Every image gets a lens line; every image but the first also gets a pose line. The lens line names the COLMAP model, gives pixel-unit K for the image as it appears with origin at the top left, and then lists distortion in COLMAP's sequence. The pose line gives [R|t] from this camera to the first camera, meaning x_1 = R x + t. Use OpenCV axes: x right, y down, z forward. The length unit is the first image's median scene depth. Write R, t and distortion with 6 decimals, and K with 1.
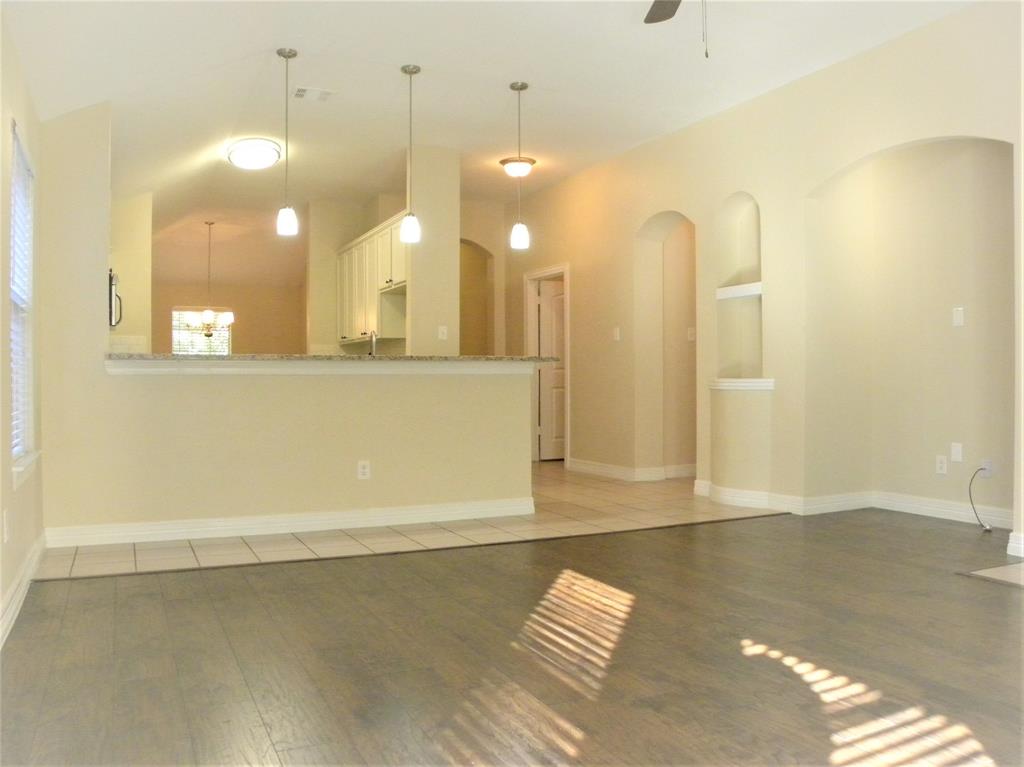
lens RADIAL K [[834.4, 0, 521.7], [0, 834.4, 381.6], [0, 0, 1]] dist [-0.143079, 0.071054]
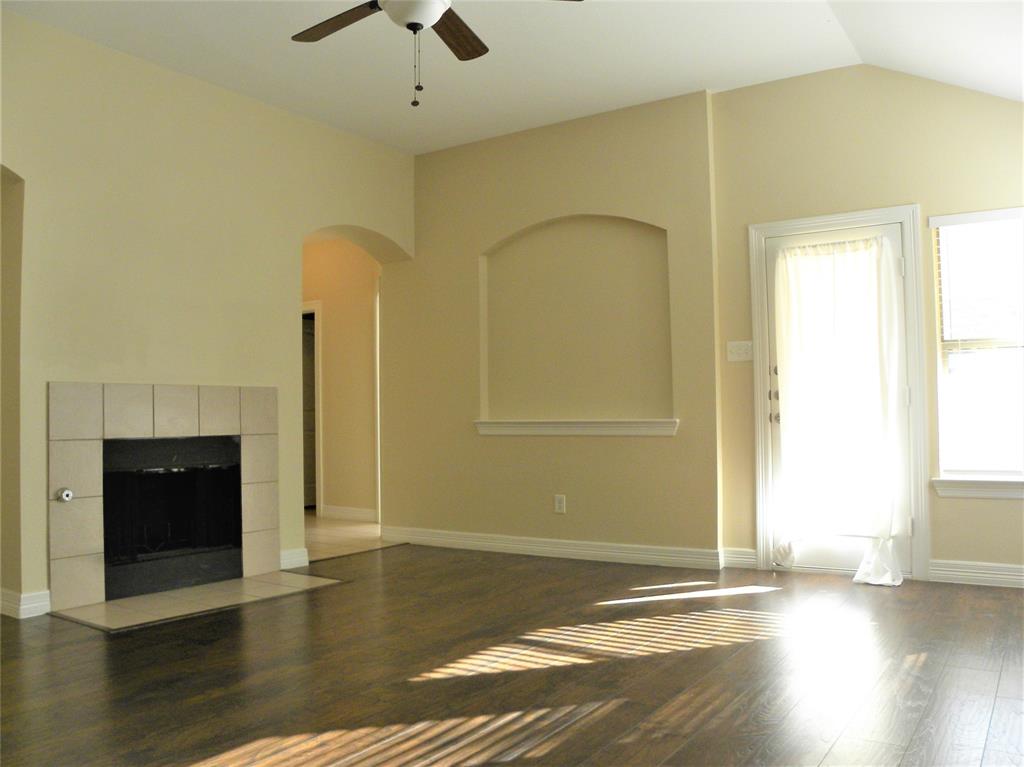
lens RADIAL K [[834.4, 0, 521.7], [0, 834.4, 381.6], [0, 0, 1]] dist [-0.143079, 0.071054]
pose [[-0.512156, 0.045939, 0.857663, -0.379600], [0.015965, 0.998905, -0.043971, -0.006266], [-0.858744, -0.008827, -0.512329, 0.766455]]
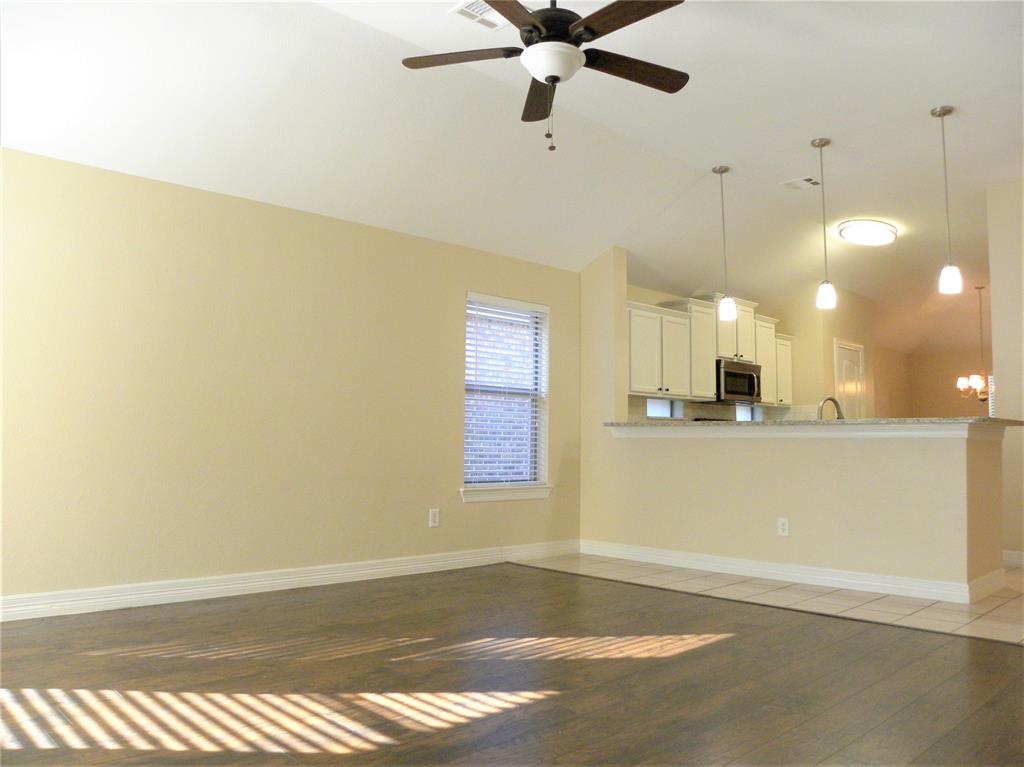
lens RADIAL K [[799.2, 0, 515.0], [0, 799.2, 382.0], [0, 0, 1]] dist [-0.146957, 0.082911]
pose [[0.298189, -0.063170, -0.952414, 0.666929], [-0.017477, 0.997279, -0.071618, -0.001960], [0.954347, 0.038001, 0.296273, 0.348983]]
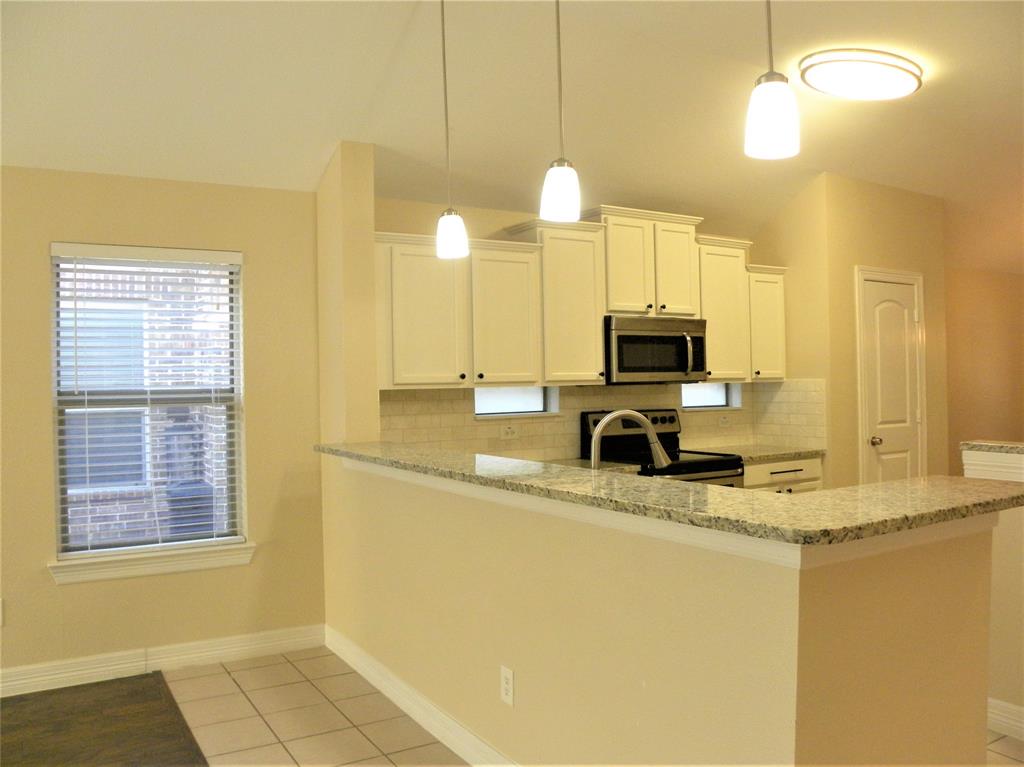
lens RADIAL K [[834.4, 0, 521.7], [0, 834.4, 381.6], [0, 0, 1]] dist [-0.143079, 0.071054]
pose [[0.096143, 0.004264, -0.995358, 0.313799], [0.012696, 0.999904, 0.005510, -0.085220], [0.995287, -0.013167, 0.096079, 0.934988]]
